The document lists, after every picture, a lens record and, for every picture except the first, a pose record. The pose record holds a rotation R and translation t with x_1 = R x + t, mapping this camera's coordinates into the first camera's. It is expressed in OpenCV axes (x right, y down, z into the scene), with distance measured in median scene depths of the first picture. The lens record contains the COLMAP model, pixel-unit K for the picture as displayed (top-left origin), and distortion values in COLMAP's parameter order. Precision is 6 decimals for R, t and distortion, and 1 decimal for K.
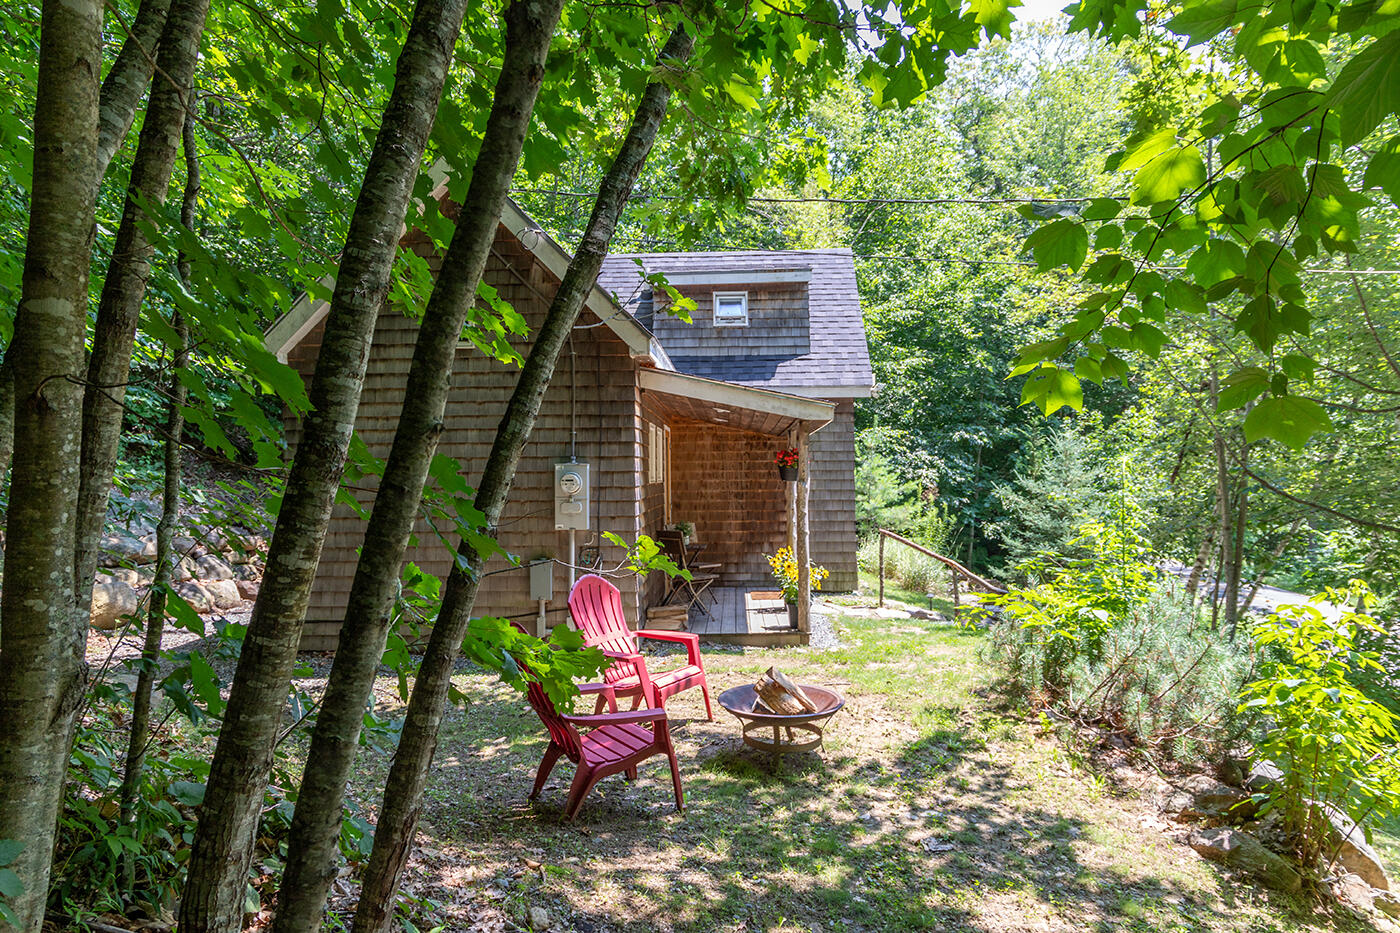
lens RADIAL K [[966.2, 0, 700.0], [0, 966.2, 466.5], [0, 0, 1]] dist [0.003186, -0.008514]
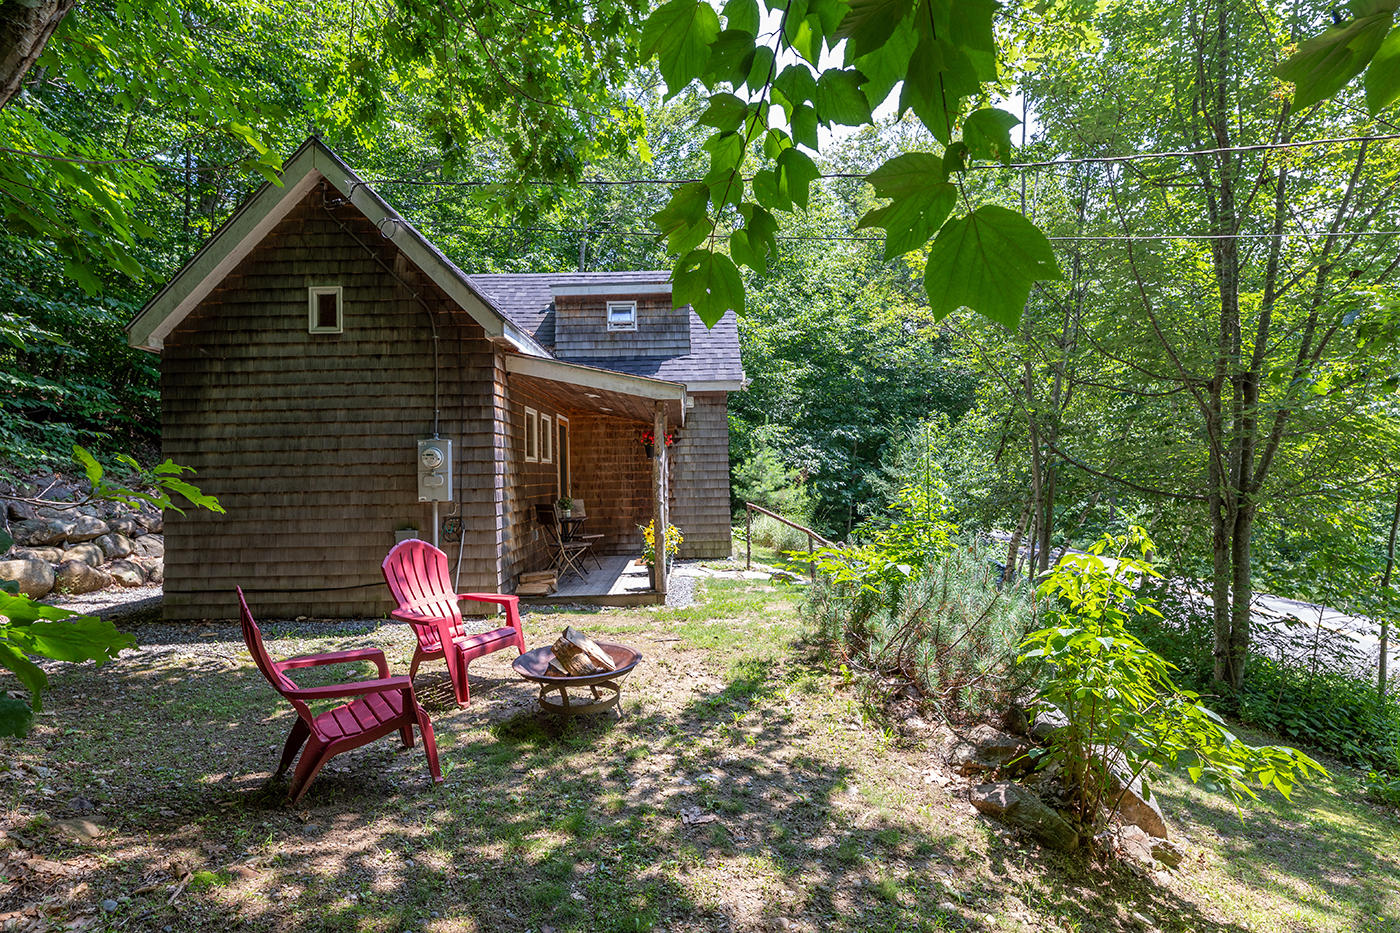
lens RADIAL K [[752.0, 0, 698.1], [0, 752.0, 470.9], [0, 0, 1]] dist [-0.004290, -0.000772]
pose [[0.998245, -0.011327, 0.058121, 0.110247], [0.010995, 0.999921, 0.006027, 0.029639], [-0.058184, -0.005378, 0.998291, 0.149685]]
